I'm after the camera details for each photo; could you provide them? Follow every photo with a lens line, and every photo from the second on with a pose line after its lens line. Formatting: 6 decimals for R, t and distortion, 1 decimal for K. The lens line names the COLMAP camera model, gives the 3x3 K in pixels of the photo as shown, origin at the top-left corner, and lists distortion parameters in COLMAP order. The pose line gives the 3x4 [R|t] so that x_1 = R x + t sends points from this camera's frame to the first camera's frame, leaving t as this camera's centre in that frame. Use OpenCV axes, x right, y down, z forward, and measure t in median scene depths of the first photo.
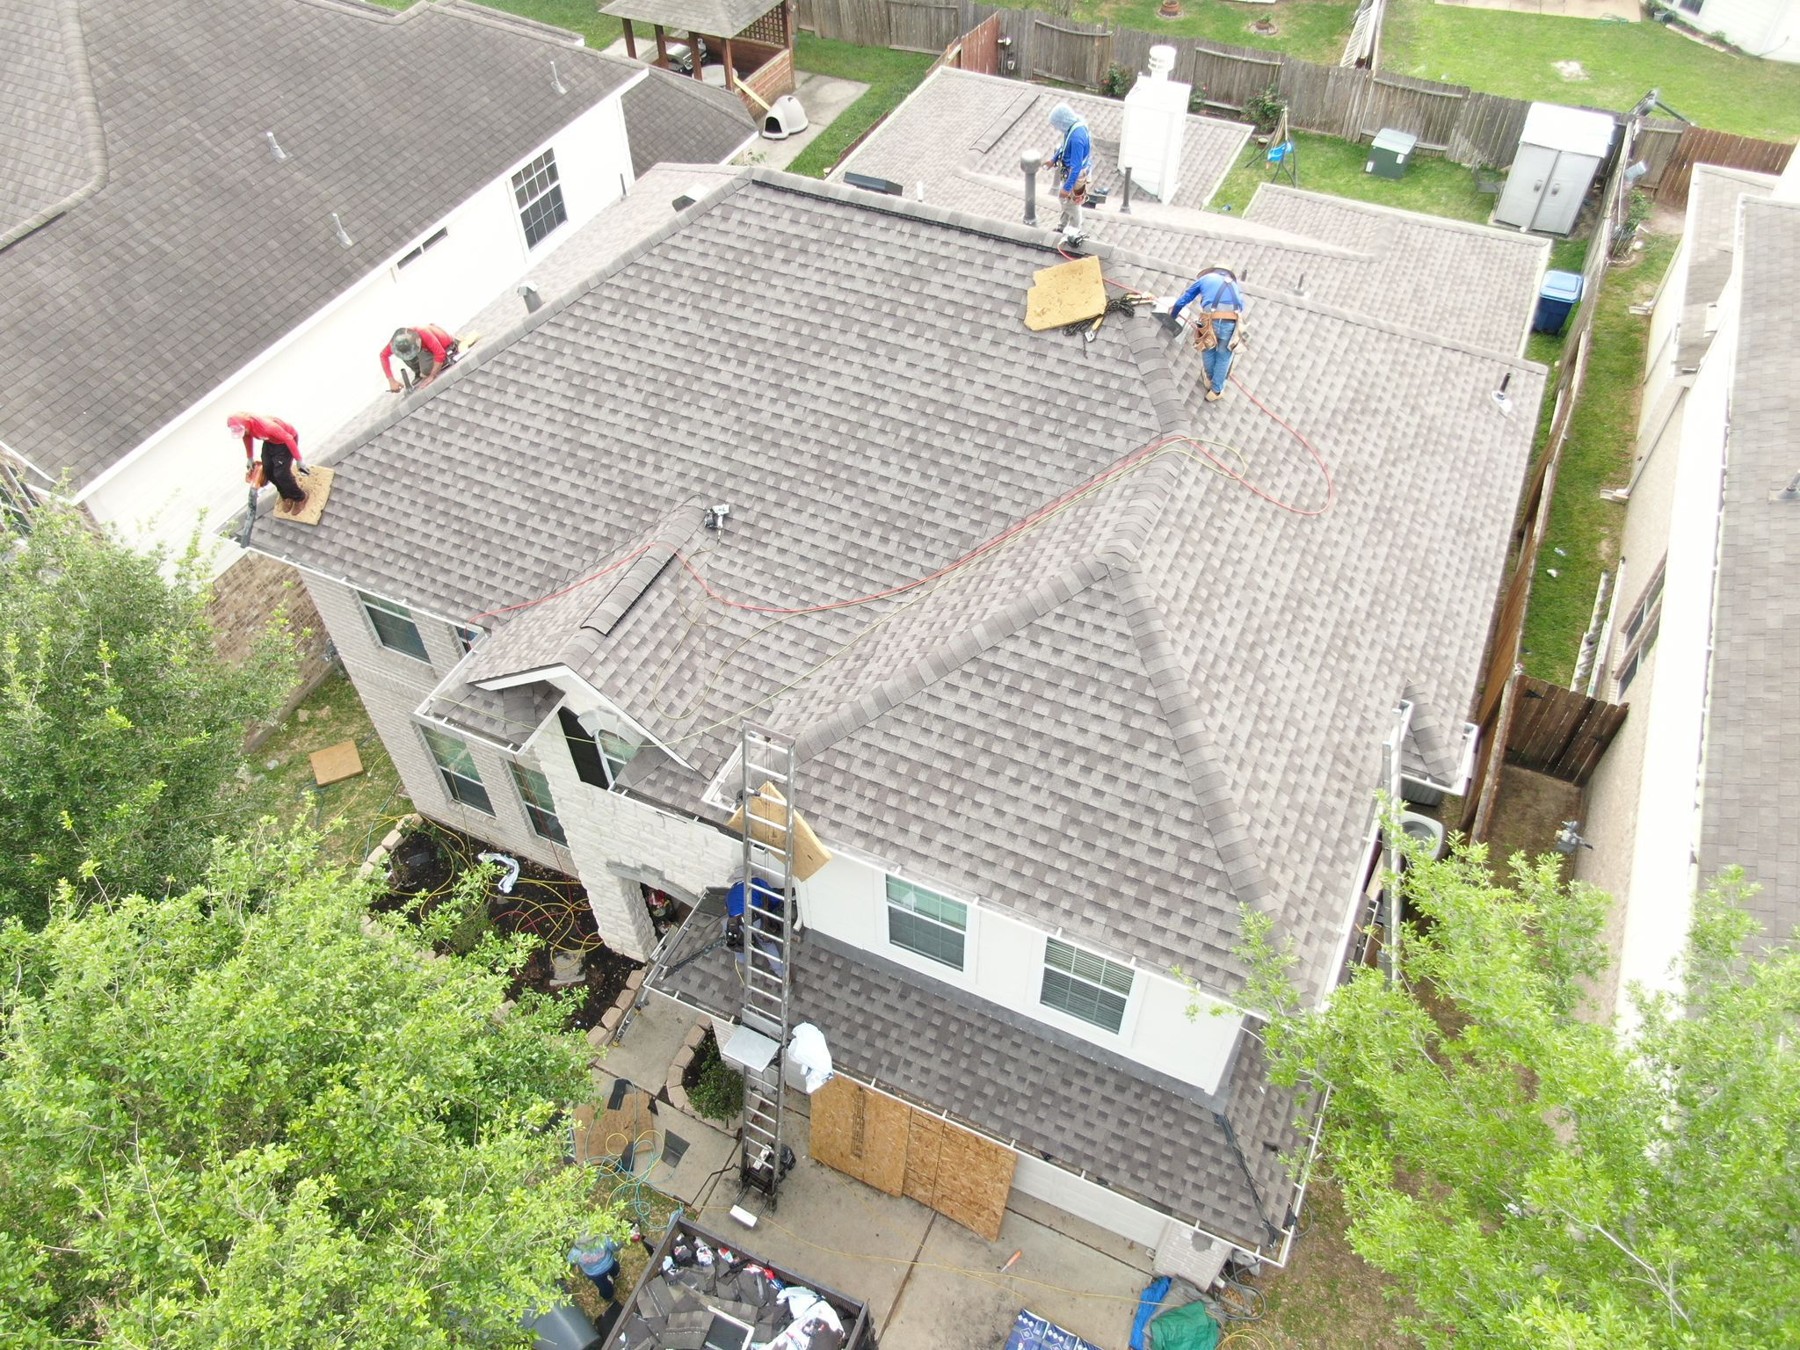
lens RADIAL K [[1307.0, 0, 902.5], [0, 1307.0, 671.8], [0, 0, 1]] dist [-0.009970, -0.002004]
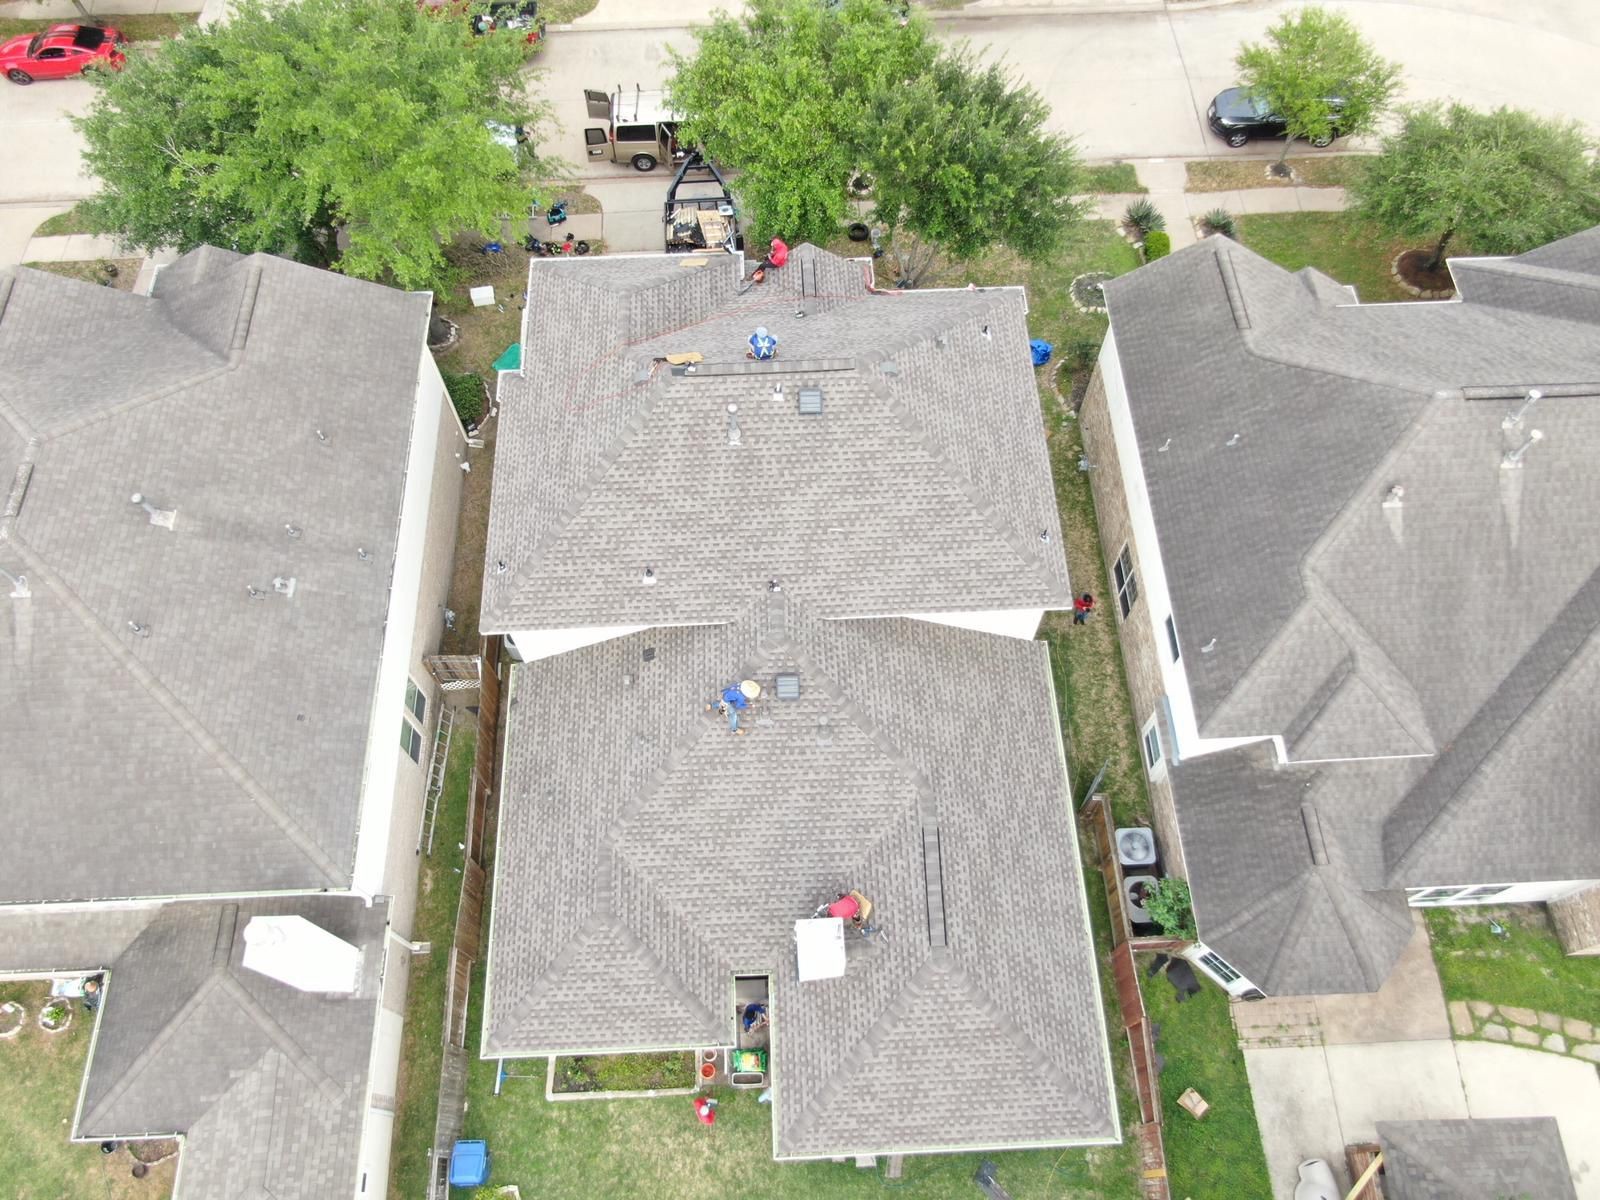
lens RADIAL K [[1161.7, 0, 803.5], [0, 1161.7, 595.2], [0, 0, 1]] dist [-0.009970, -0.002004]
pose [[-0.886342, 0.419684, -0.195612, 0.474785], [-0.333021, -0.284277, 0.899046, -2.131261], [0.321707, 0.862005, 0.391730, 0.587407]]
